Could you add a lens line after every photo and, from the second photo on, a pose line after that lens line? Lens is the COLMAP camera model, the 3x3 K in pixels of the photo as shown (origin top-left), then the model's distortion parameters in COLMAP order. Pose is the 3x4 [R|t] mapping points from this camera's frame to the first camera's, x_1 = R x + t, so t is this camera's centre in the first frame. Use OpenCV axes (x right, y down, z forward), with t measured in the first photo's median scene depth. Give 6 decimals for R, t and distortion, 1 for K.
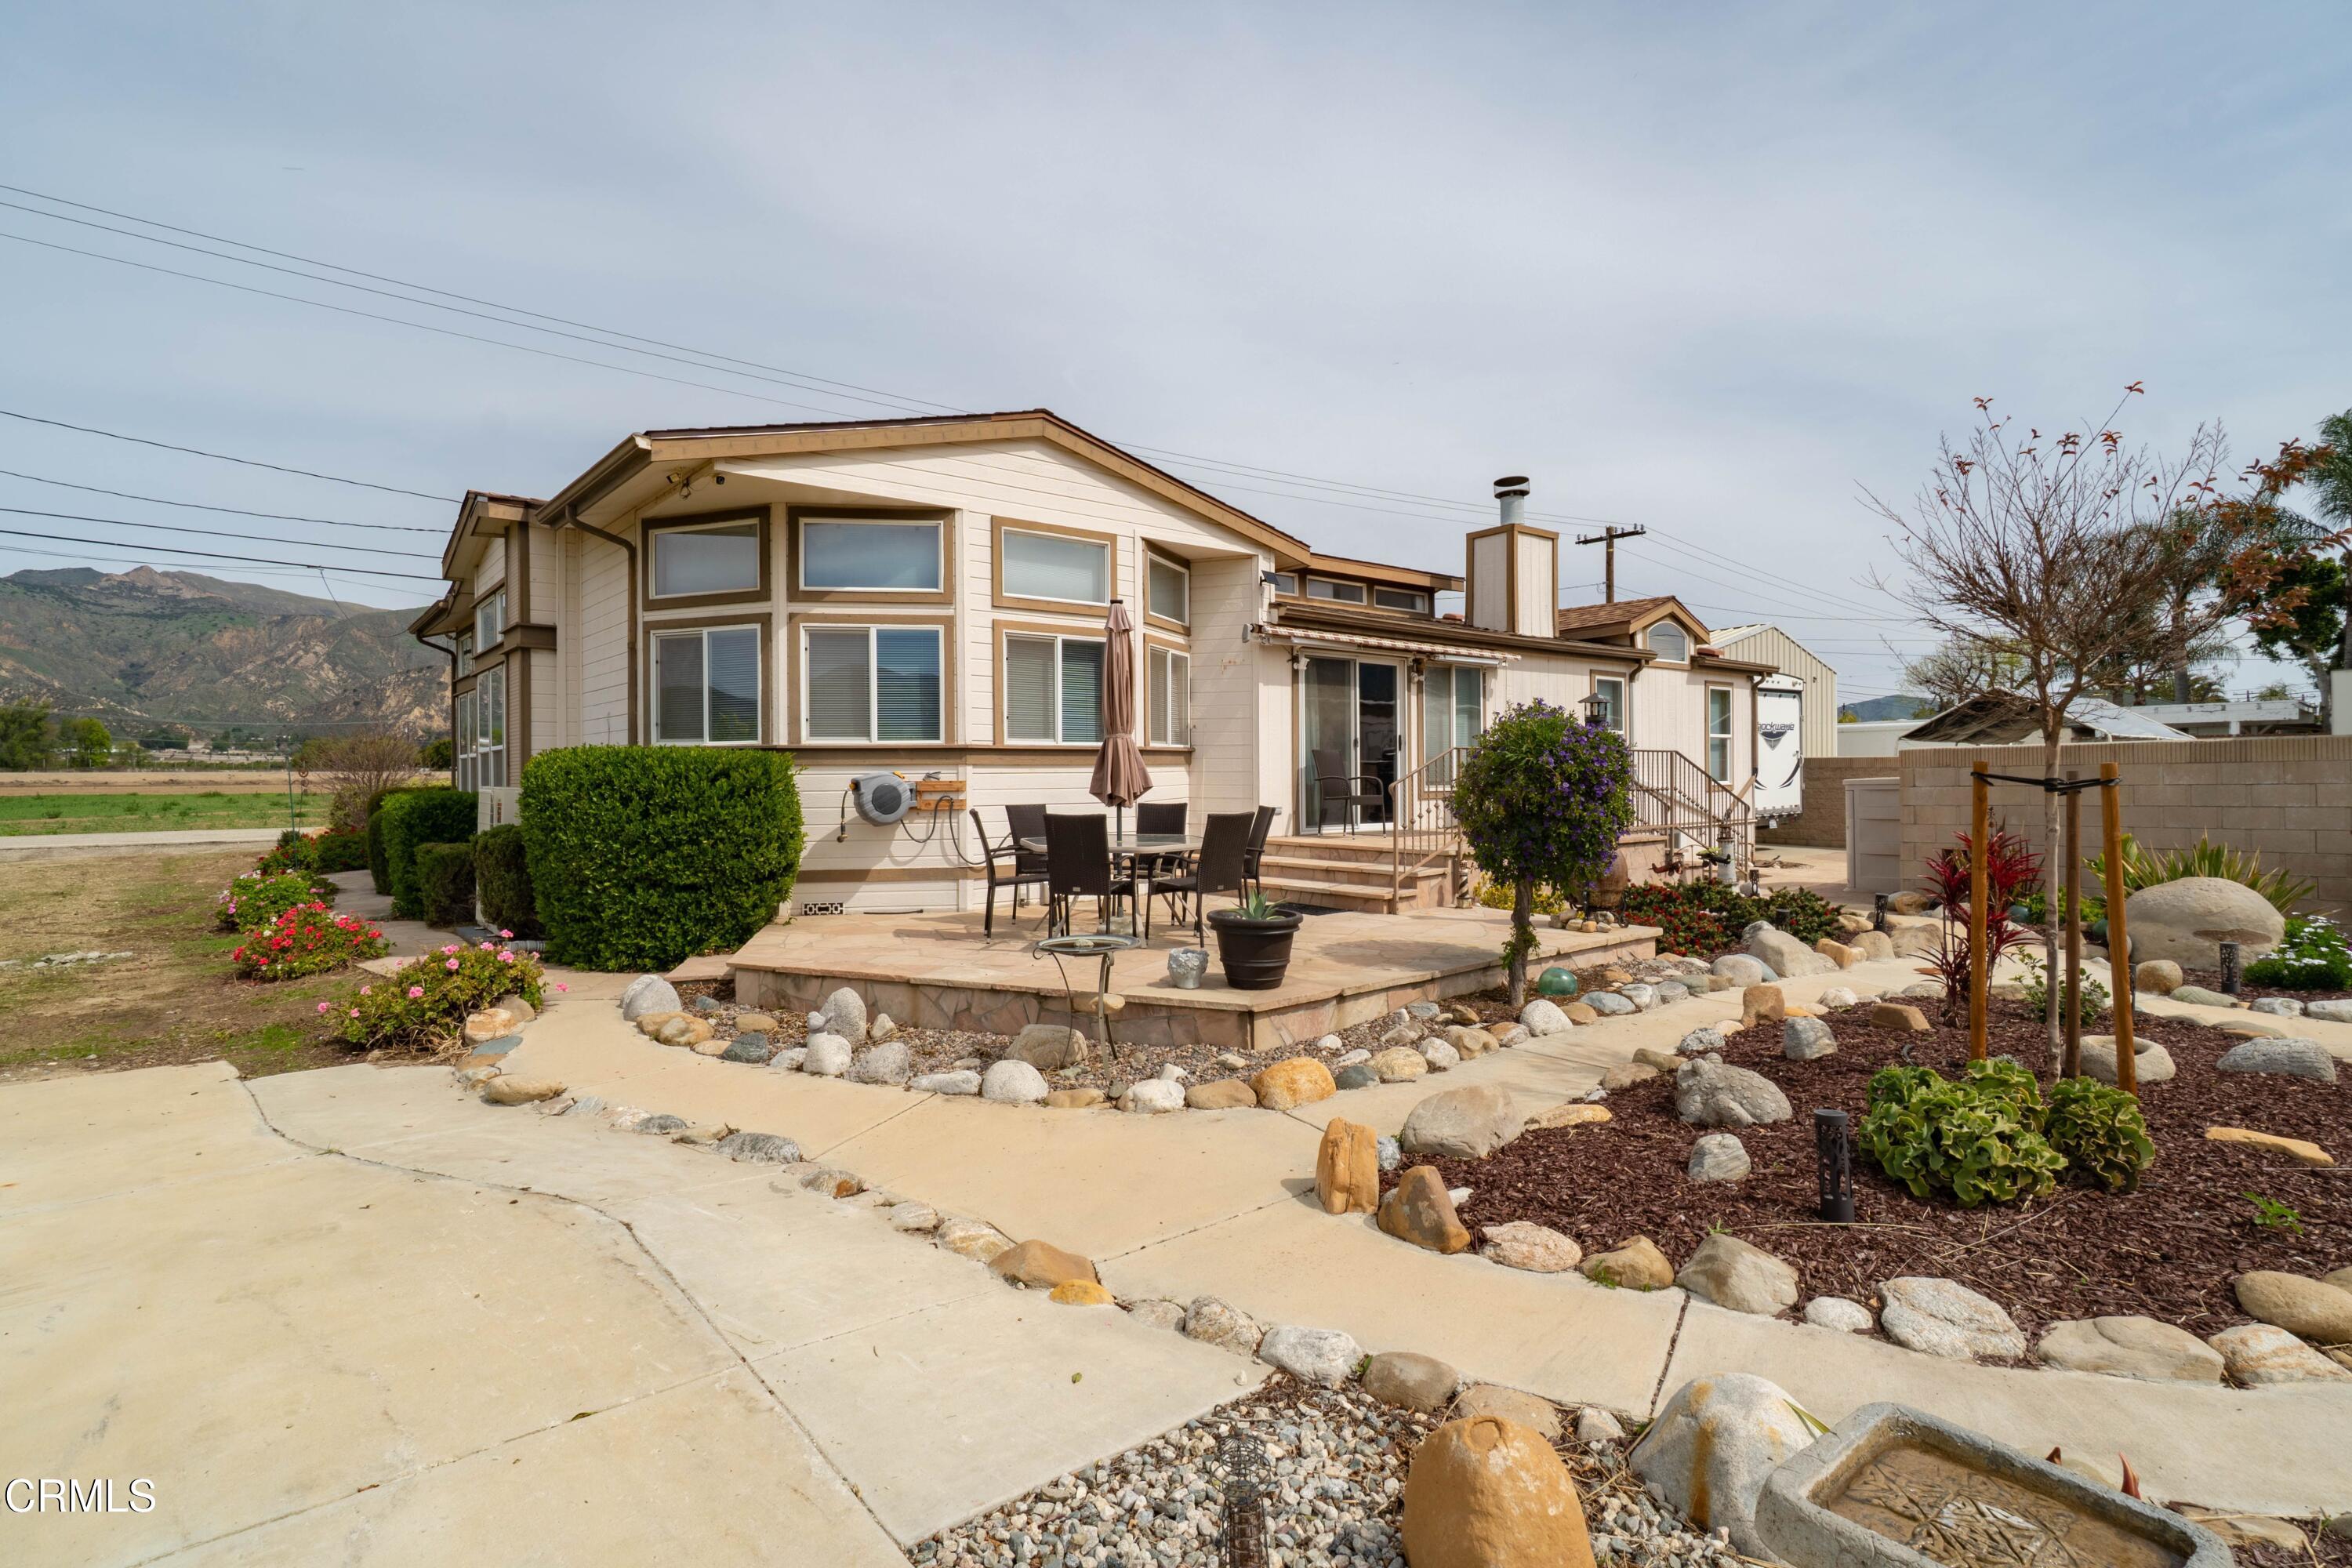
lens RADIAL K [[1141.3, 0, 1176.0], [0, 1141.3, 784.0], [0, 0, 1]] dist [-0.000674, -0.000266]
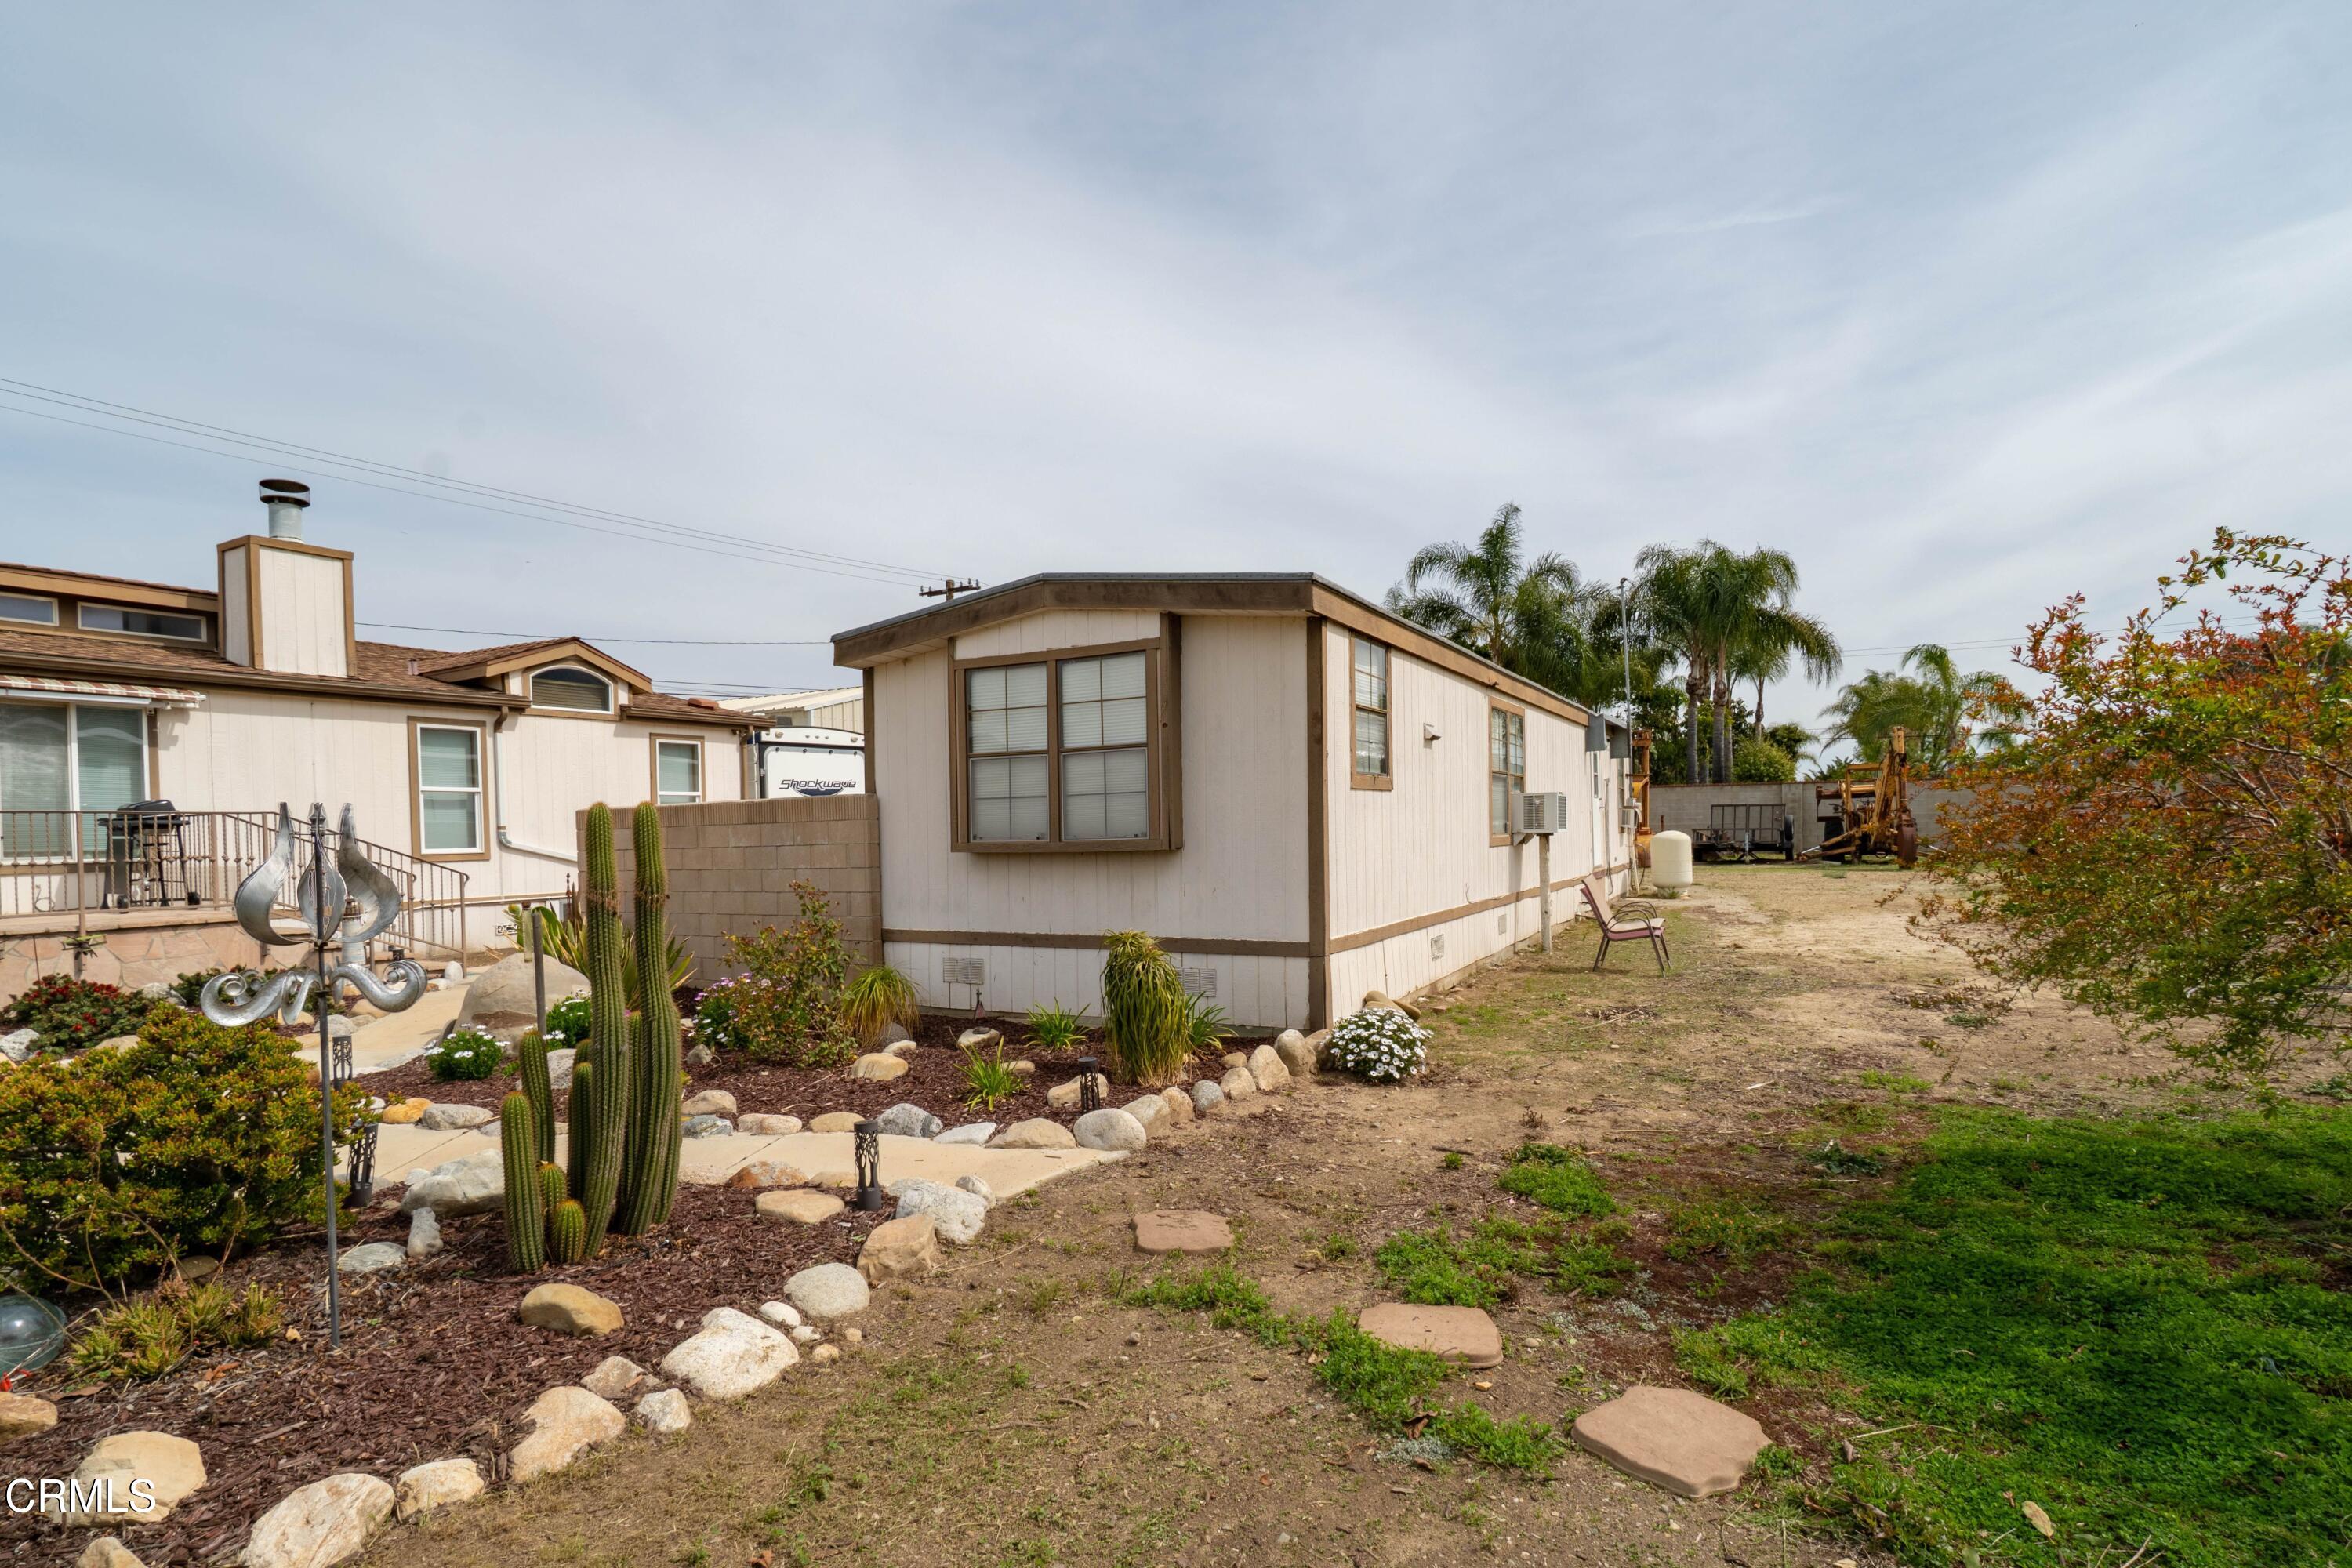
lens RADIAL K [[1154.2, 0, 1179.3], [0, 1154.2, 862.7], [0, 0, 1]] dist [0.001259, 0.000129]
pose [[0.929222, -0.021715, 0.368883, 0.755710], [0.014228, 0.999634, 0.023004, -0.002305], [-0.369248, -0.016127, 0.929191, -0.029894]]
